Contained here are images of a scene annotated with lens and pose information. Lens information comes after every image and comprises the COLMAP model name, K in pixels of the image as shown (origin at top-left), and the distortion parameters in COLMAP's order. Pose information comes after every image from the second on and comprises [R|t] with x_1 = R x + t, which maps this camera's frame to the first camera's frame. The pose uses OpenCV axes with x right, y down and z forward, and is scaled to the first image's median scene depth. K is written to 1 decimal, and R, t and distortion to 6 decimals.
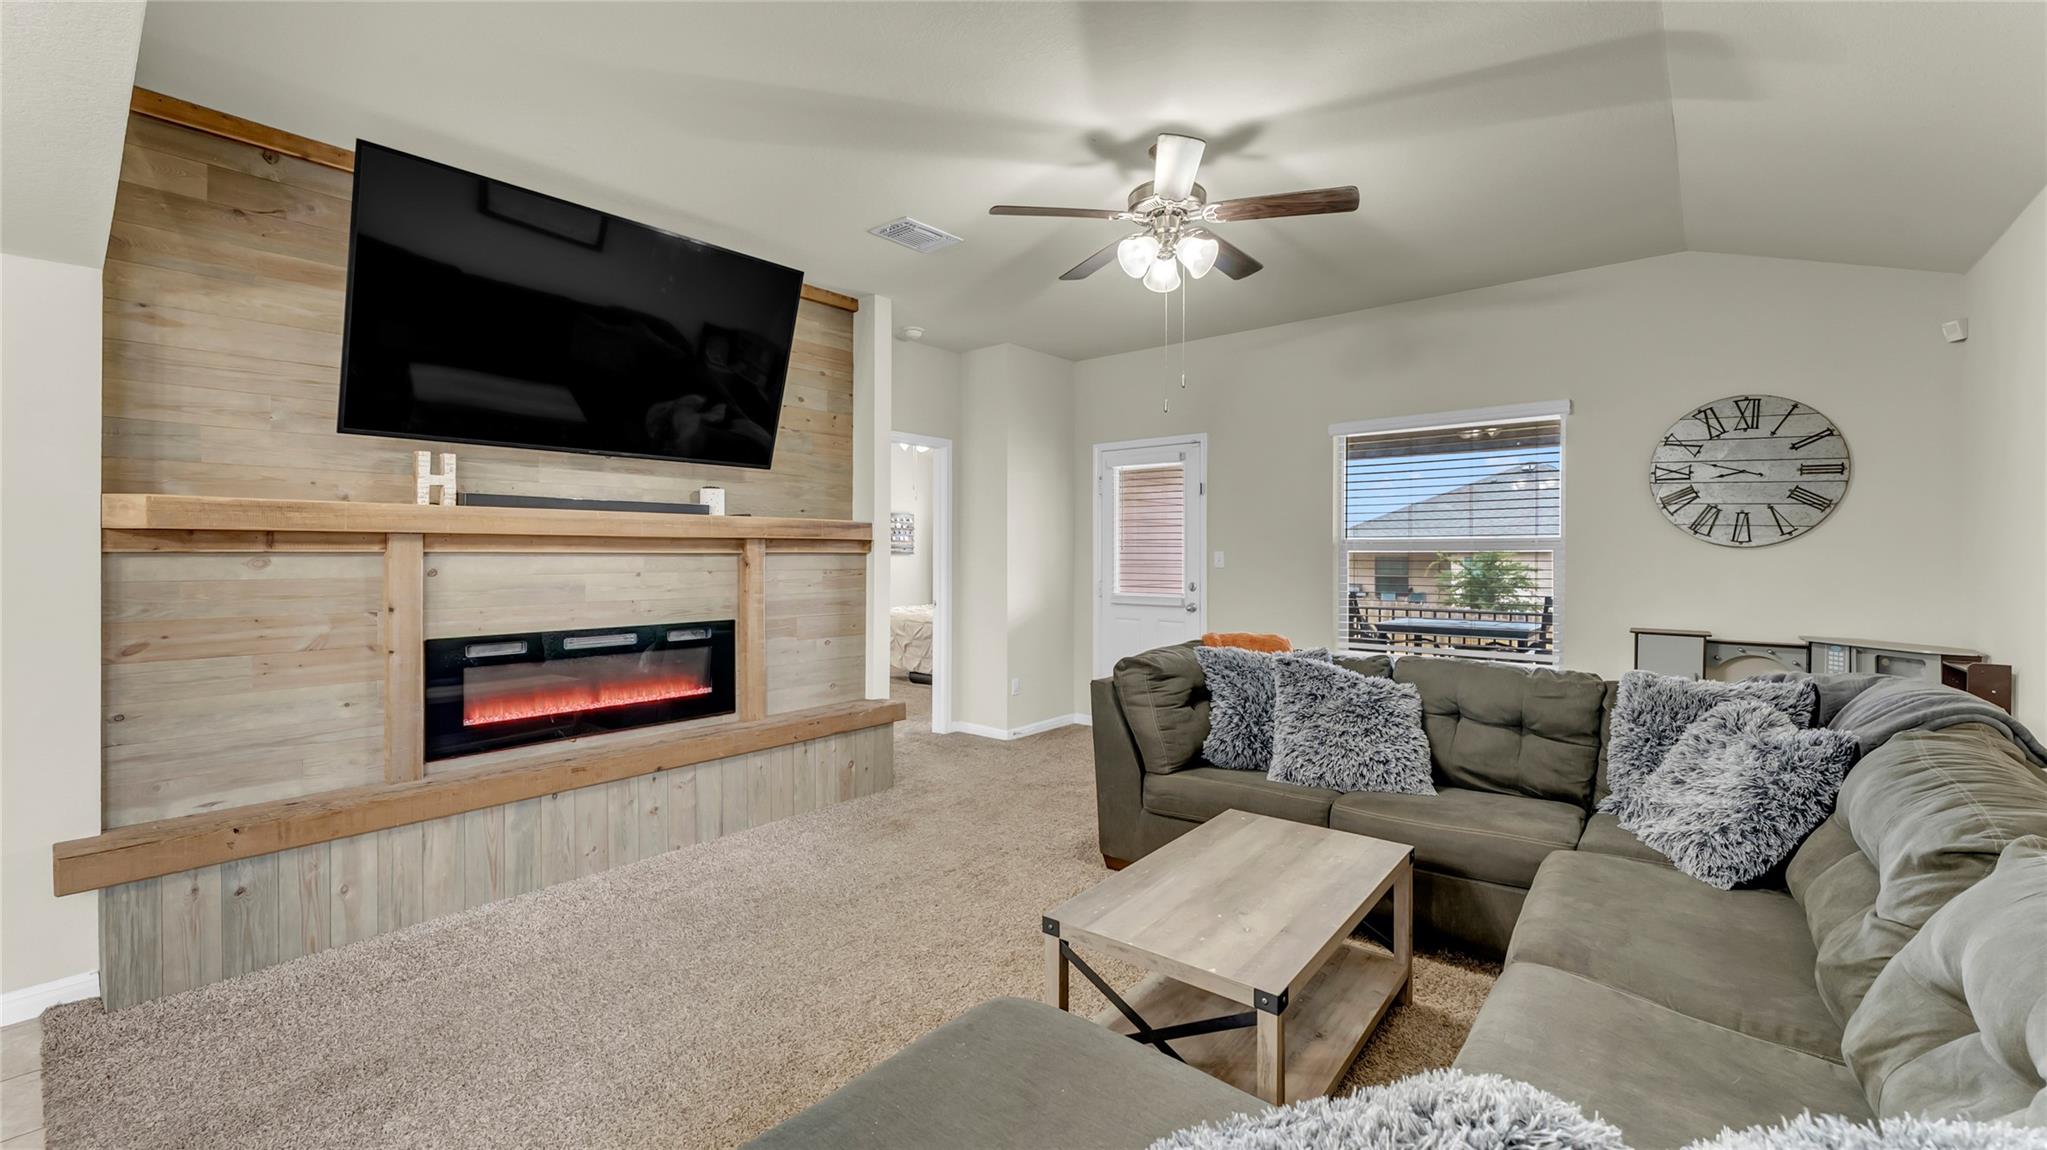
lens RADIAL K [[822.7, 0, 1026.0], [0, 822.7, 552.0], [0, 0, 1]] dist [-0.001696, -0.000219]
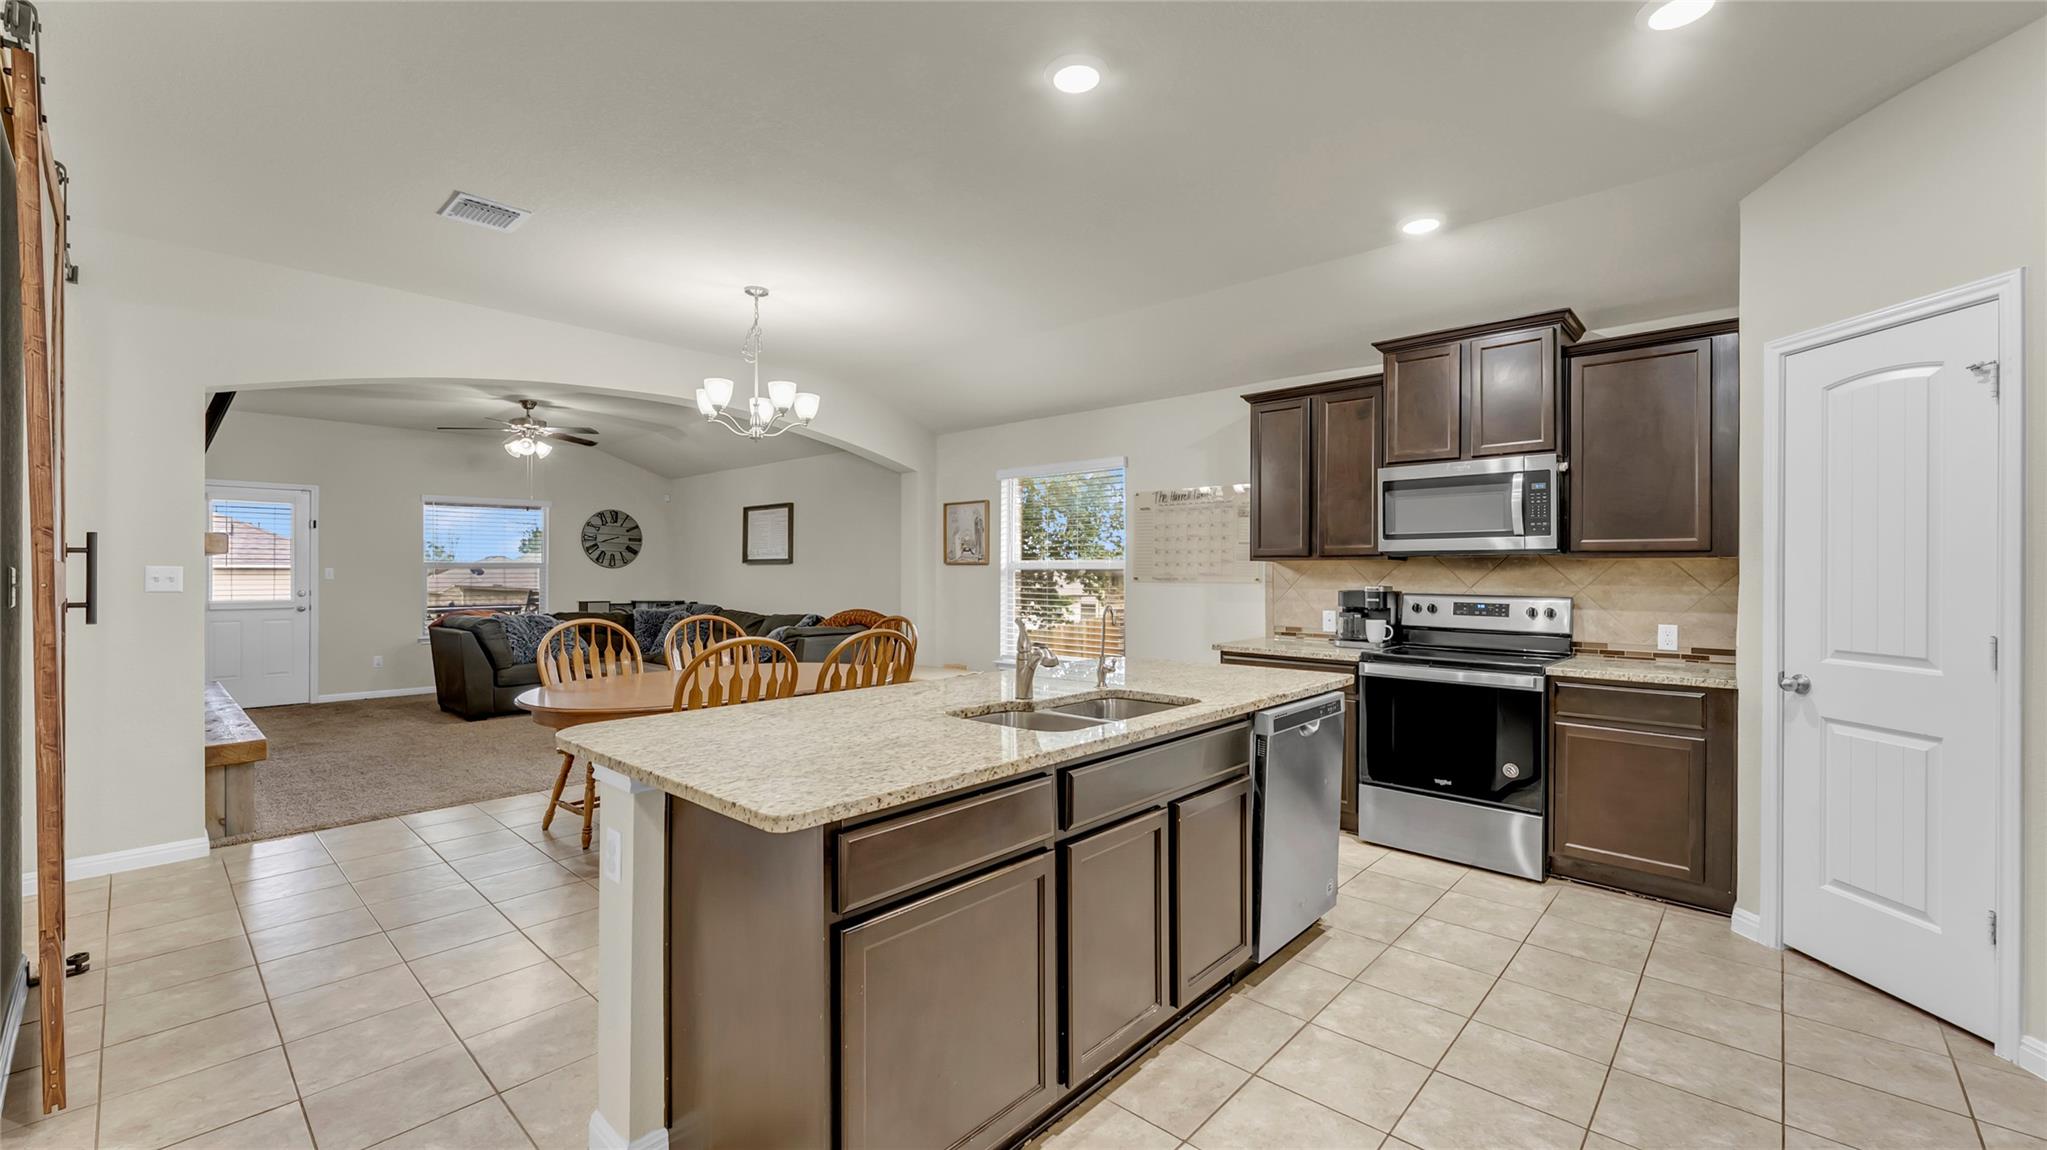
lens RADIAL K [[821.8, 0, 1016.8], [0, 821.8, 569.2], [0, 0, 1]] dist [-0.002139, -0.000172]
pose [[0.058347, 0.000642, 0.998296, -1.661751], [-0.001551, 0.999999, -0.000552, -0.001259], [-0.998295, -0.001517, 0.058348, -0.440778]]
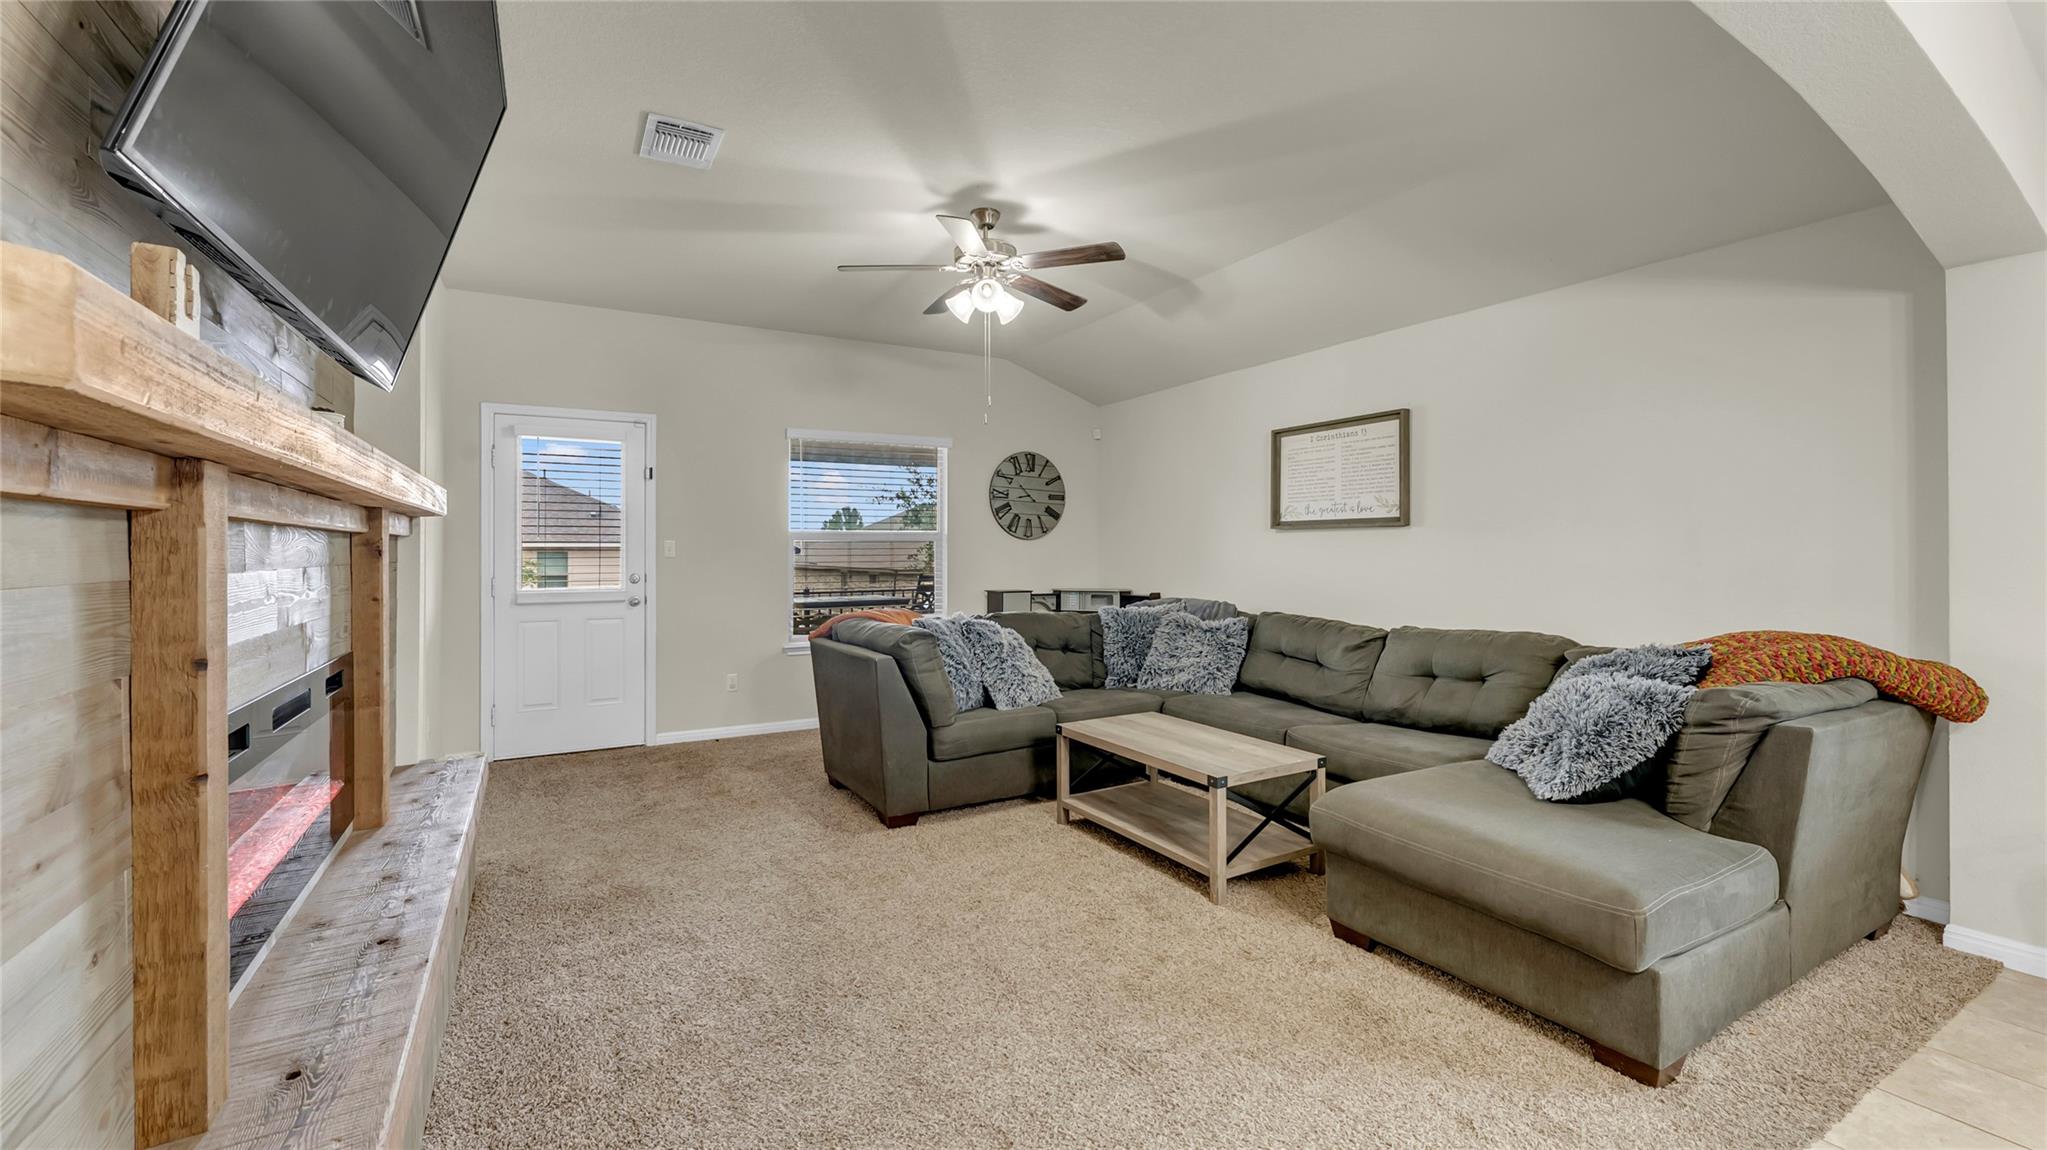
lens RADIAL K [[822.7, 0, 1026.0], [0, 822.7, 552.0], [0, 0, 1]] dist [-0.001696, -0.000219]
pose [[0.350120, -0.004625, 0.936694, -0.753078], [0.002795, 0.999989, 0.003892, 0.014126], [-0.936701, 0.001255, 0.350129, 0.392971]]
